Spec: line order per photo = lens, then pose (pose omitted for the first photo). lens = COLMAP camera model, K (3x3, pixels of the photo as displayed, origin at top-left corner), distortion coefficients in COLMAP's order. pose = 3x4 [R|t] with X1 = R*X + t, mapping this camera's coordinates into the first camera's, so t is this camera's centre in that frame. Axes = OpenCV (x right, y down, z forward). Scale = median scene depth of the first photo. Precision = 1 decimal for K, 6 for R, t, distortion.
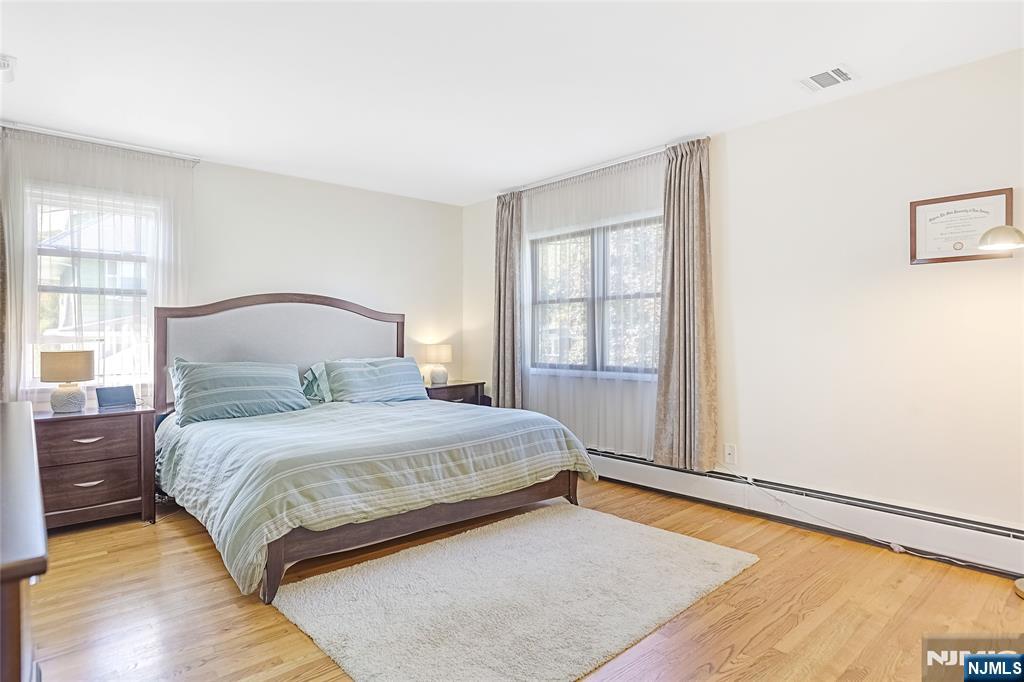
lens RADIAL K [[567.4, 0, 513.3], [0, 567.4, 343.3], [0, 0, 1]] dist [-0.033428, 0.022352]
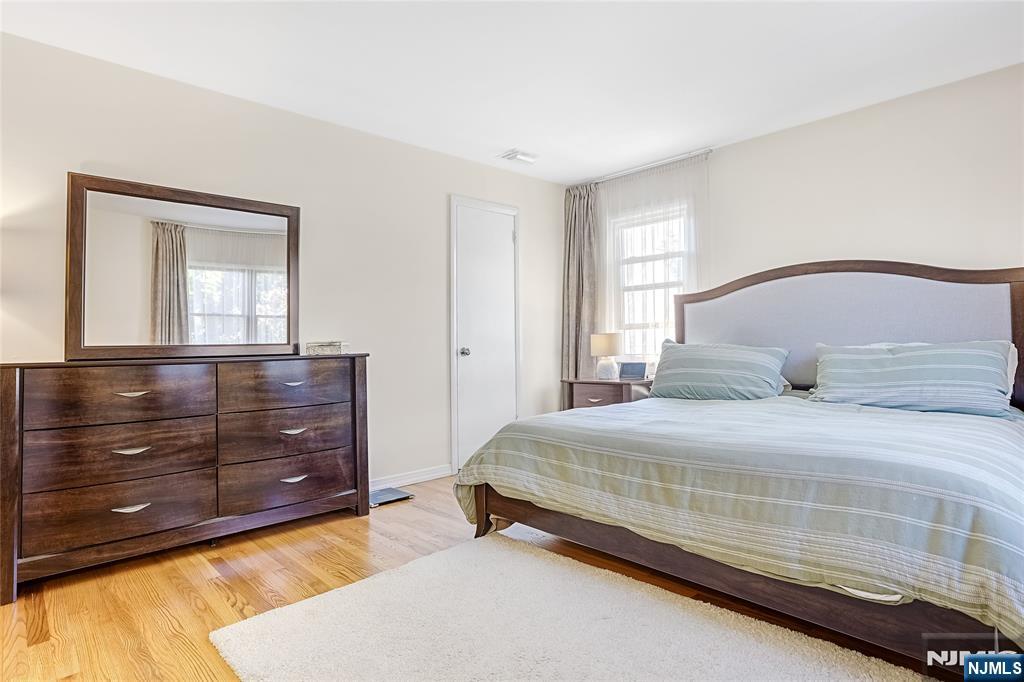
lens RADIAL K [[532.4, 0, 513.5], [0, 532.4, 339.3], [0, 0, 1]] dist [0.002555, 0.000396]
pose [[0.052992, -0.008998, -0.998554, 0.463307], [0.006504, 0.999941, -0.008665, 0.034365], [0.998574, -0.006035, 0.053047, 0.681483]]
